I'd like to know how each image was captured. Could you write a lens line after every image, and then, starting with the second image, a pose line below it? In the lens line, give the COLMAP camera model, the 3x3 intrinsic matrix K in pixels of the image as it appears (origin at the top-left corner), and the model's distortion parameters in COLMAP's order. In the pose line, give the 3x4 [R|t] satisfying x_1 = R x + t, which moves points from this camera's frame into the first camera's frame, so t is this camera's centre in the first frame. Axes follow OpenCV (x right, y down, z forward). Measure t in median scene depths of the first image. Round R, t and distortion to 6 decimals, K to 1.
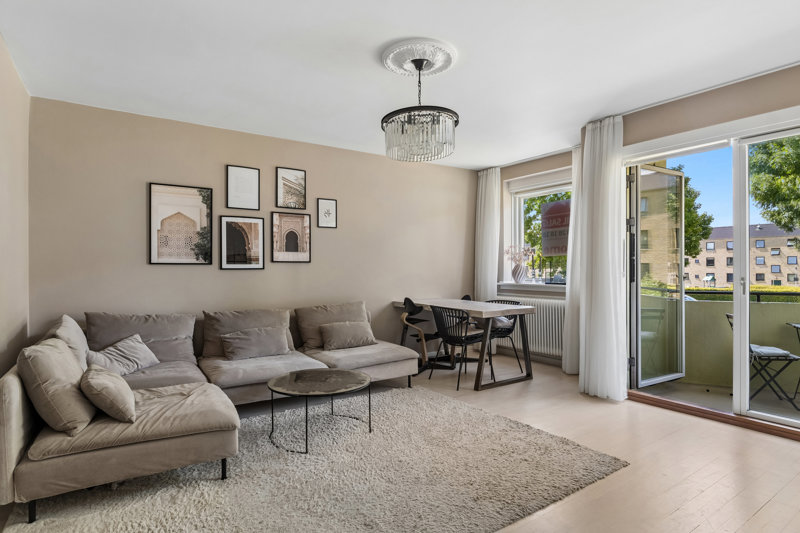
lens RADIAL K [[436.7, 0, 400.0], [0, 436.7, 266.5], [0, 0, 1]] dist [-0.000046, 0.000172]
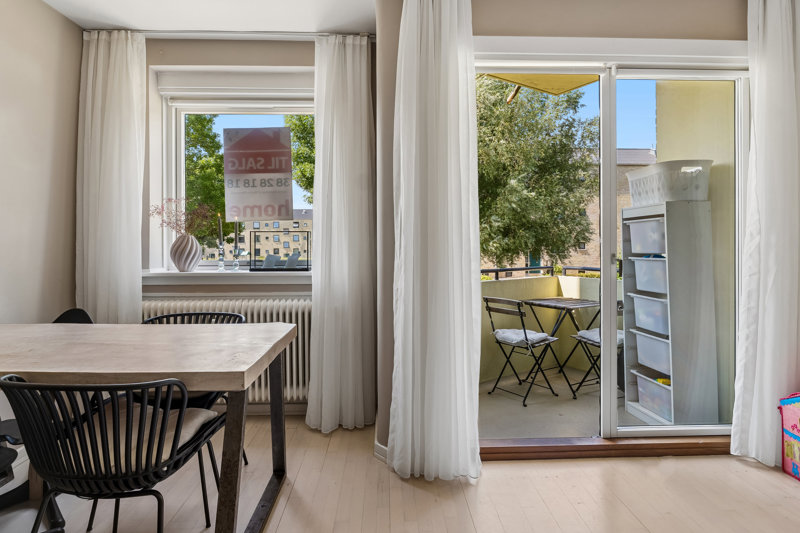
lens RADIAL K [[427.1, 0, 400.8], [0, 427.1, 238.4], [0, 0, 1]] dist [0.003903, -0.000018]
pose [[0.542458, 0.008776, 0.840037, -0.017620], [0.000583, 0.999941, -0.010823, 0.005507], [-0.840083, 0.006361, 0.542421, 0.602226]]
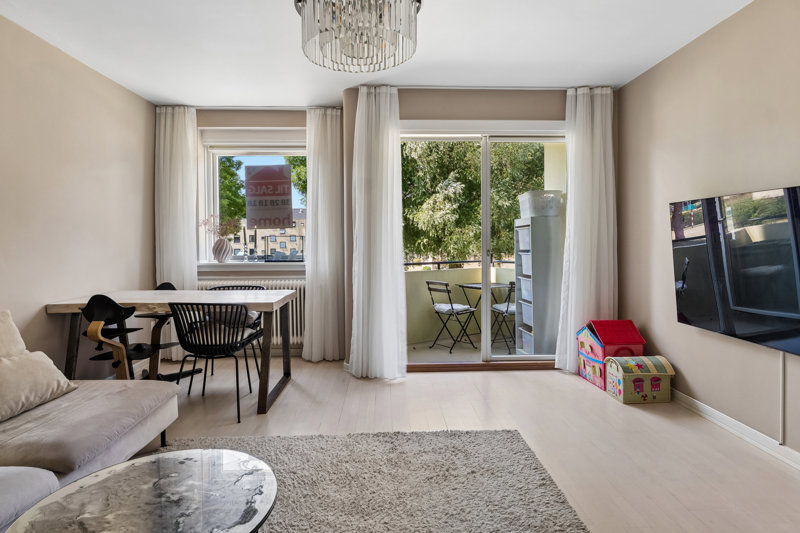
lens RADIAL K [[438.0, 0, 403.8], [0, 438.0, 248.1], [0, 0, 1]] dist [-0.002583, -0.000233]
pose [[0.535688, -0.011956, 0.844332, -0.255944], [0.003238, 0.999921, 0.012105, 0.004087], [-0.844410, -0.003751, 0.535684, 0.357175]]
